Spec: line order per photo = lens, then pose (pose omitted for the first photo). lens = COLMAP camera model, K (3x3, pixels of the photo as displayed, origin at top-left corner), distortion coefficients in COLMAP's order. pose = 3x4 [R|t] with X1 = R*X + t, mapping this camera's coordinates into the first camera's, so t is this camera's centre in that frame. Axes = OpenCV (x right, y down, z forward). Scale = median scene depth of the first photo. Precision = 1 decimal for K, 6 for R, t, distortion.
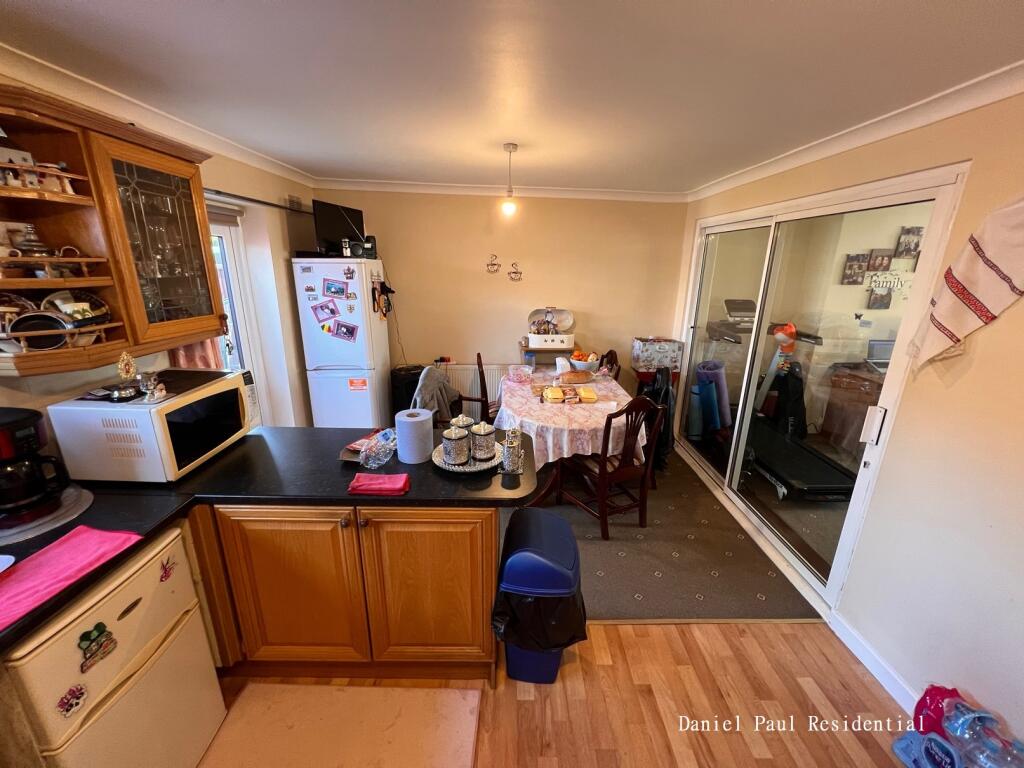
lens RADIAL K [[410.6, 0, 515.0], [0, 410.6, 382.0], [0, 0, 1]] dist [-0.001351, 0.000035]
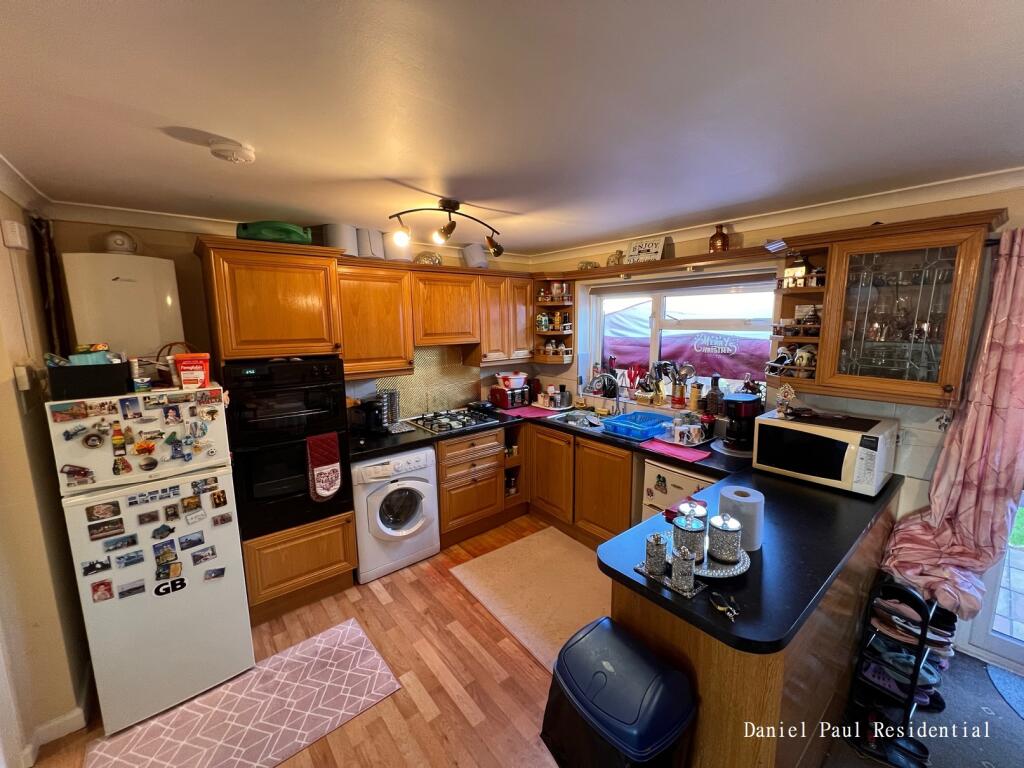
lens RADIAL K [[410.6, 0, 515.0], [0, 410.6, 382.0], [0, 0, 1]] dist [-0.001351, 0.000035]
pose [[-0.776246, 0.087969, -0.624262, 0.440905], [-0.179594, 0.918330, 0.352727, -0.242864], [0.604307, 0.385917, -0.697052, 0.802824]]
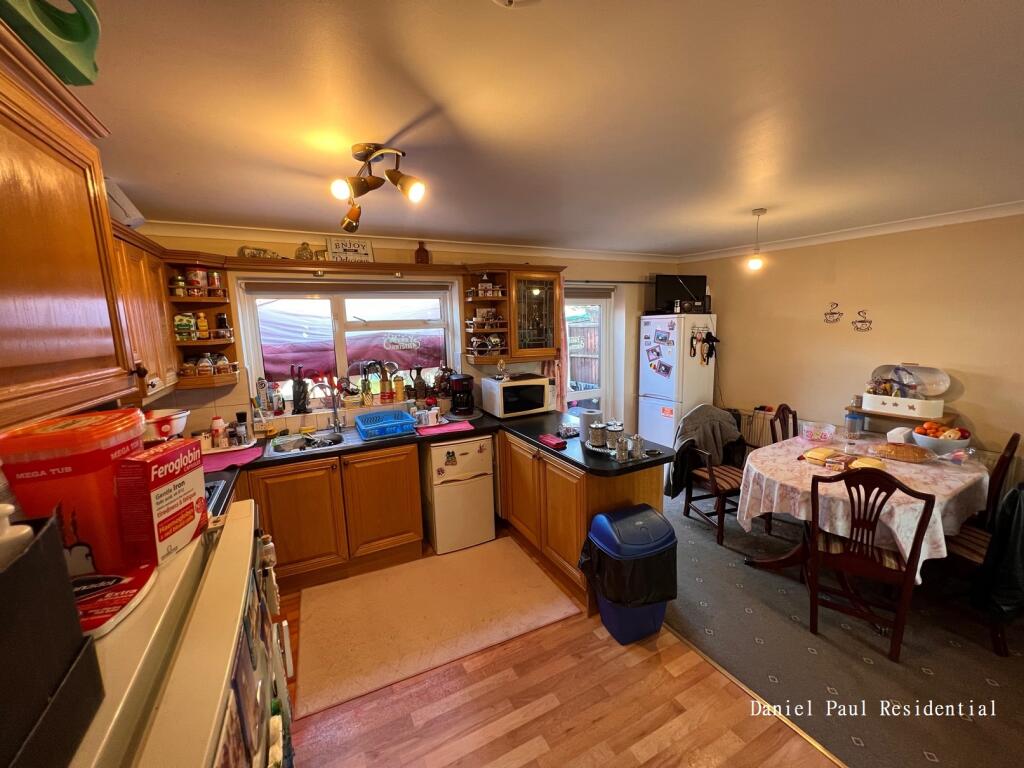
lens RADIAL K [[410.6, 0, 515.0], [0, 410.6, 382.0], [0, 0, 1]] dist [-0.001351, 0.000035]
pose [[0.455462, 0.101071, -0.884499, 0.650219], [-0.216185, 0.976352, 0.000246, 0.020345], [0.863608, 0.191103, 0.466542, -0.002704]]
